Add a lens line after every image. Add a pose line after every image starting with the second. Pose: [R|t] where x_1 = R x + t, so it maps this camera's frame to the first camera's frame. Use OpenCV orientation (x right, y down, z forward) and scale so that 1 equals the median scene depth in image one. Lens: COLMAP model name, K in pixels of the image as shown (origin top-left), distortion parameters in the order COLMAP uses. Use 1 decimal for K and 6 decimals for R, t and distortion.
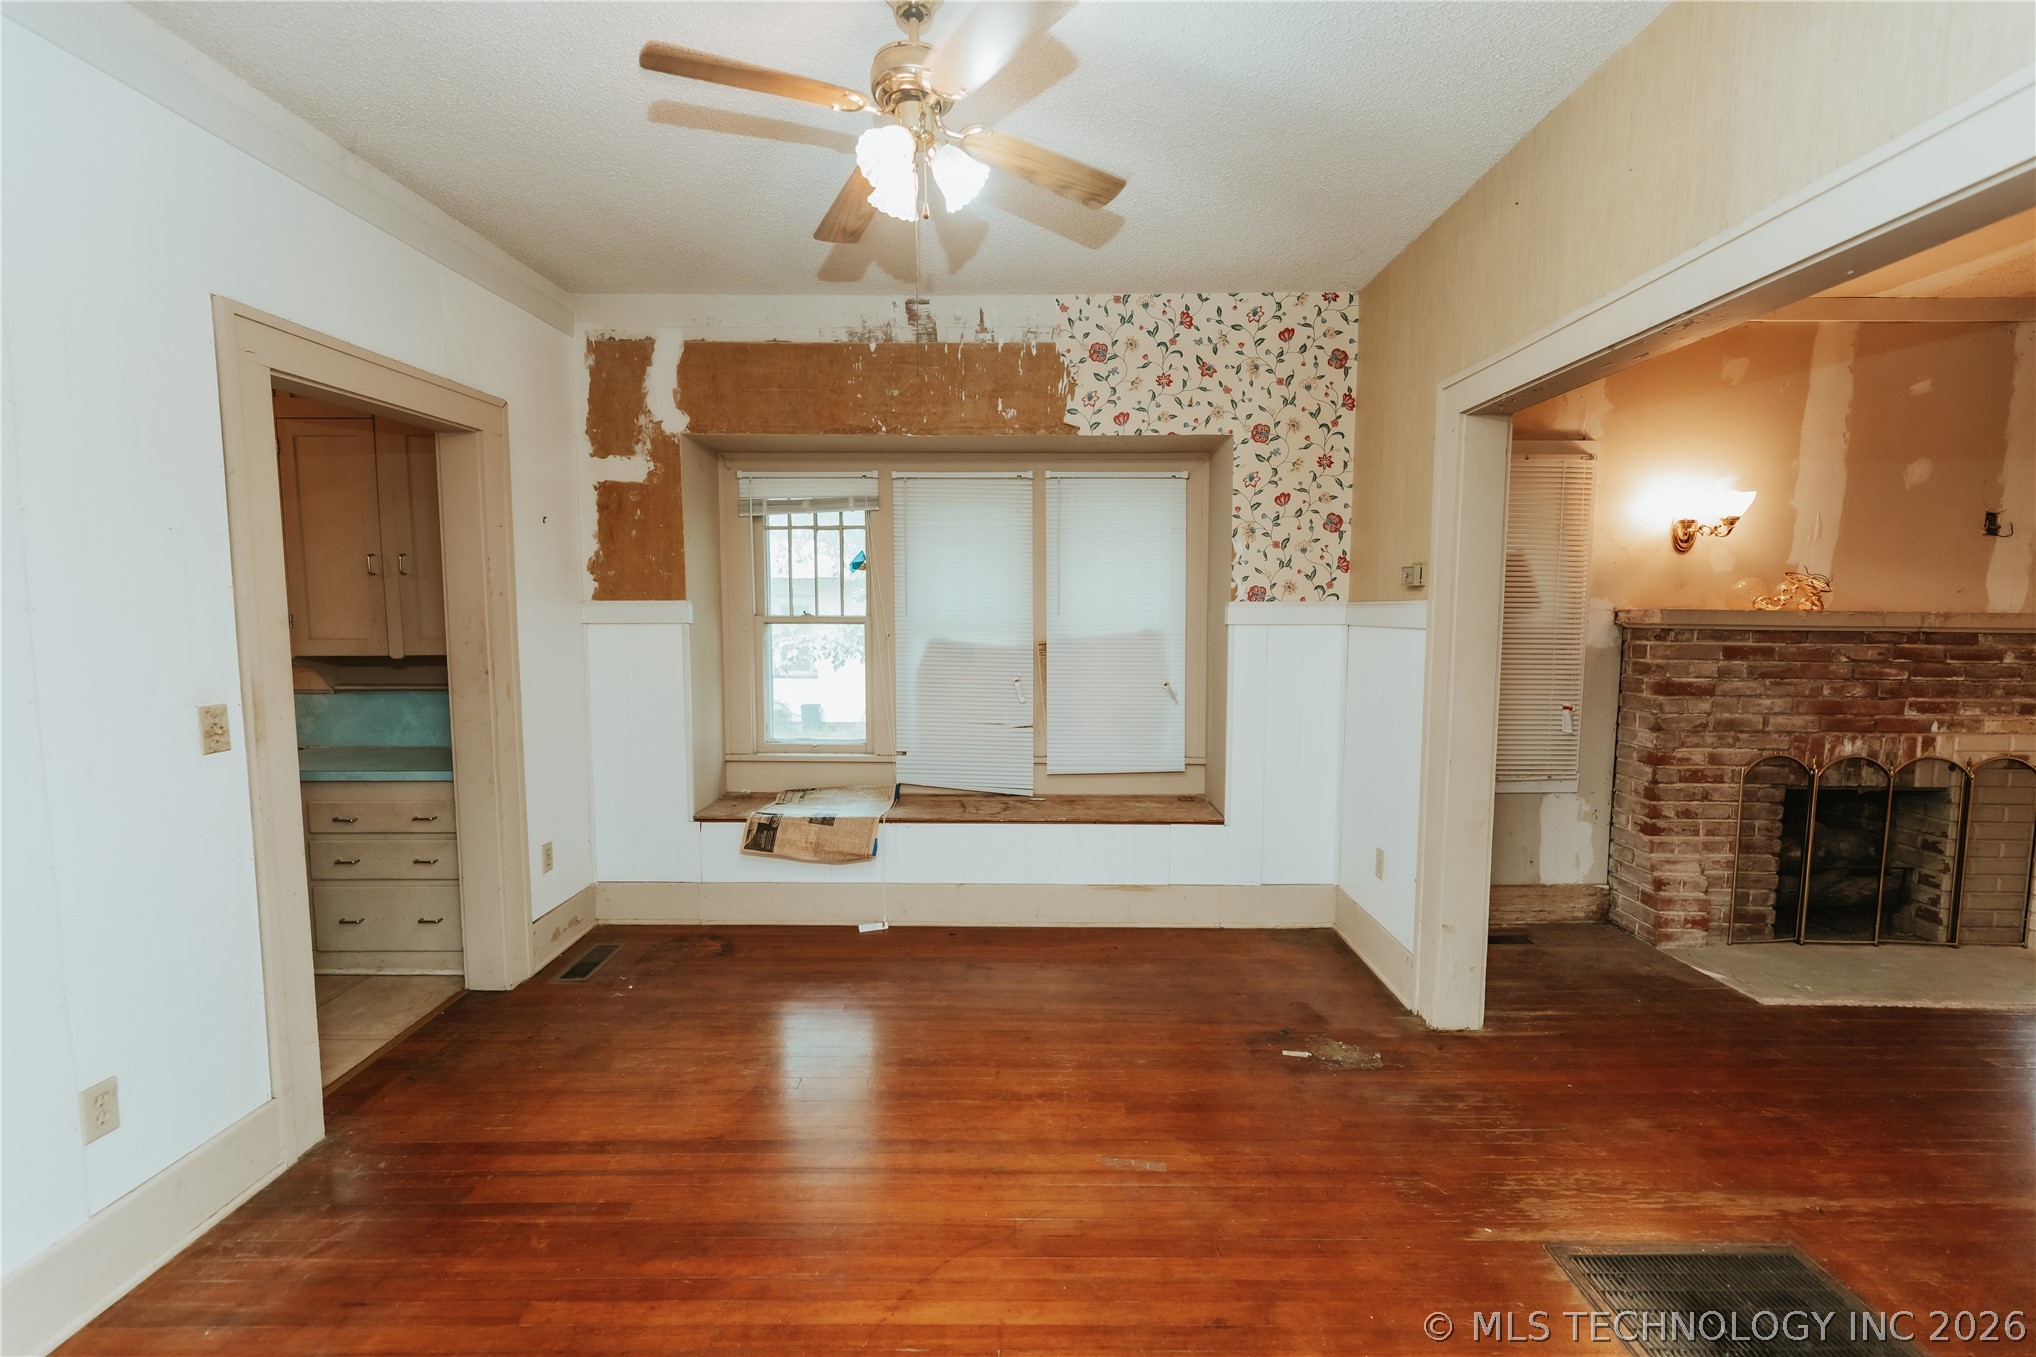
lens RADIAL K [[812.1, 0, 1023.7], [0, 812.1, 668.9], [0, 0, 1]] dist [0.002065, 0.000083]
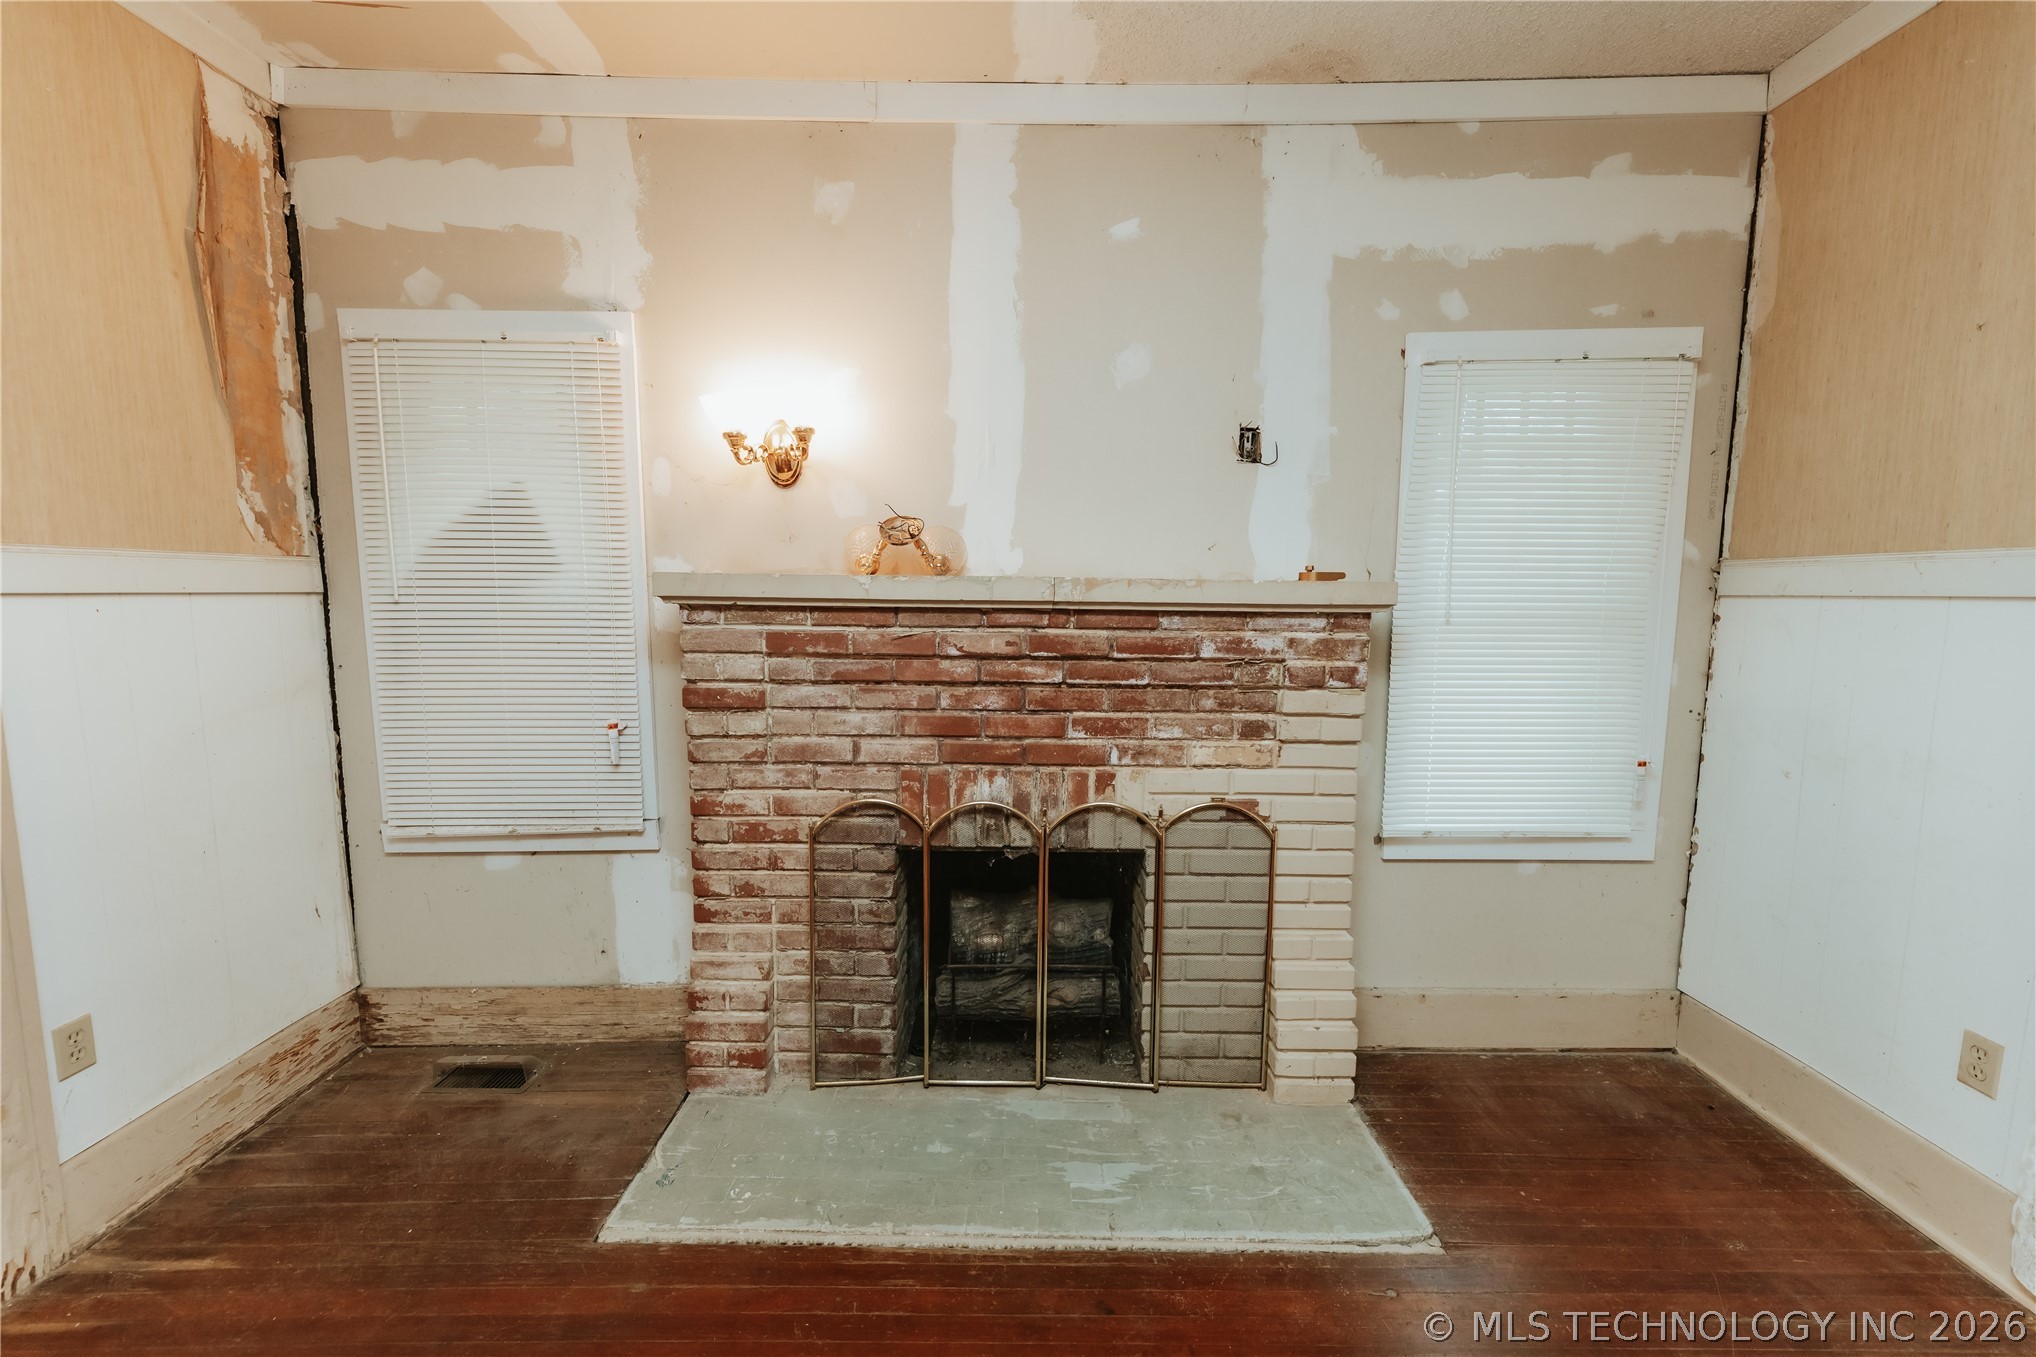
lens RADIAL K [[812.1, 0, 1020.7], [0, 812.1, 669.7], [0, 0, 1]] dist [0.002065, 0.000083]
pose [[0.999953, -0.000321, 0.009720, 1.036119], [0.000064, 0.999653, 0.026341, -0.014952], [-0.009725, -0.026339, 0.999606, 0.356698]]
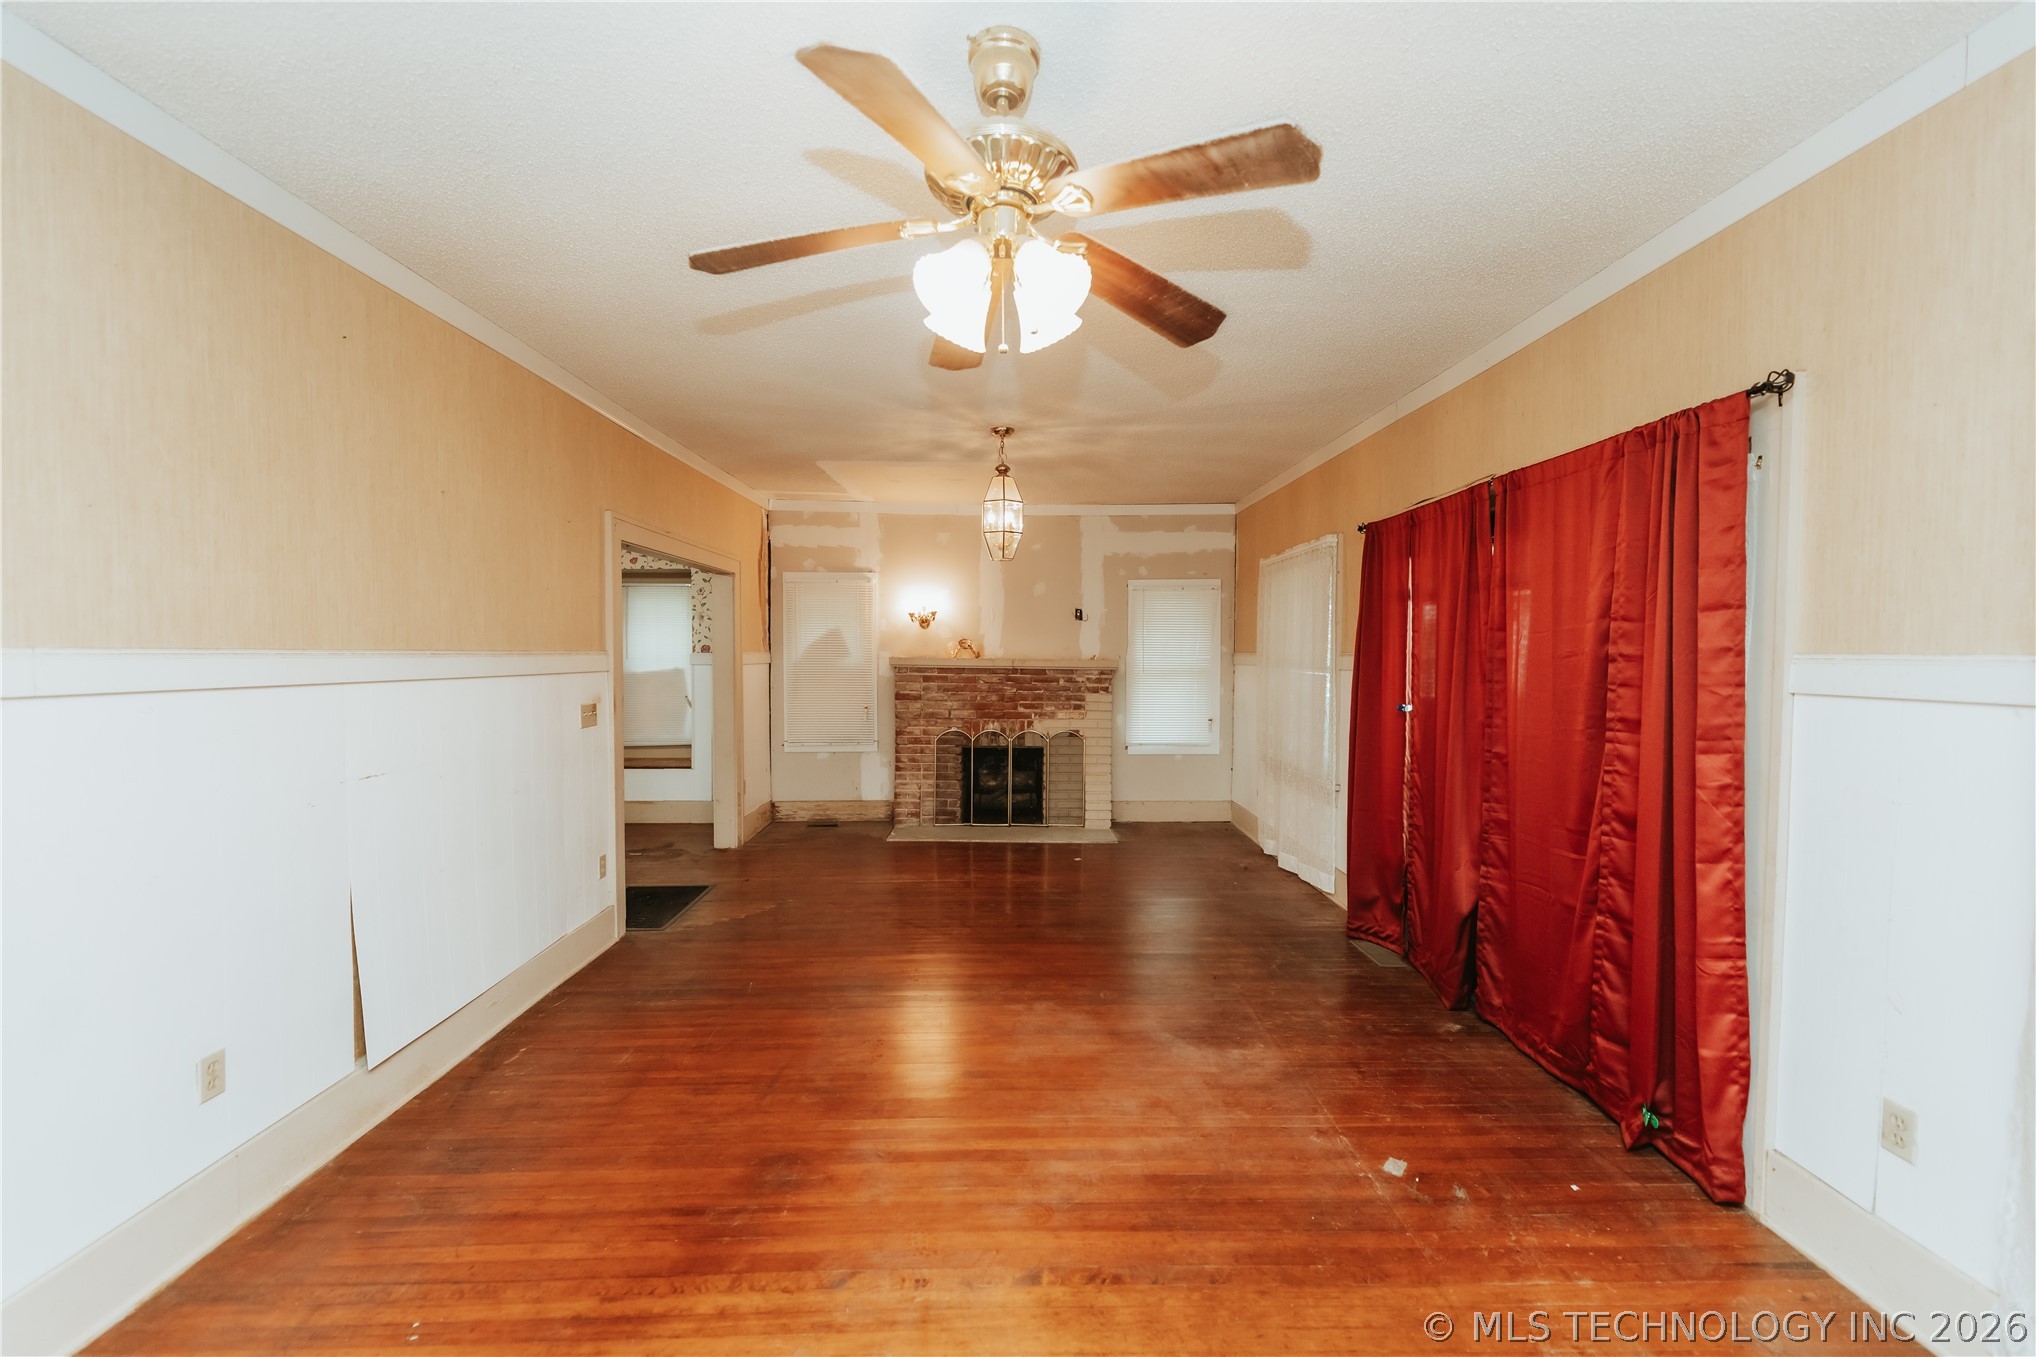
lens RADIAL K [[812.1, 0, 1008.9], [0, 812.1, 686.4], [0, 0, 1]] dist [0.002065, 0.000083]
pose [[0.999892, 0.000964, 0.014688, 1.027949], [-0.000338, 0.999096, -0.042506, 0.083325], [-0.014715, 0.042497, 0.998988, -0.999712]]
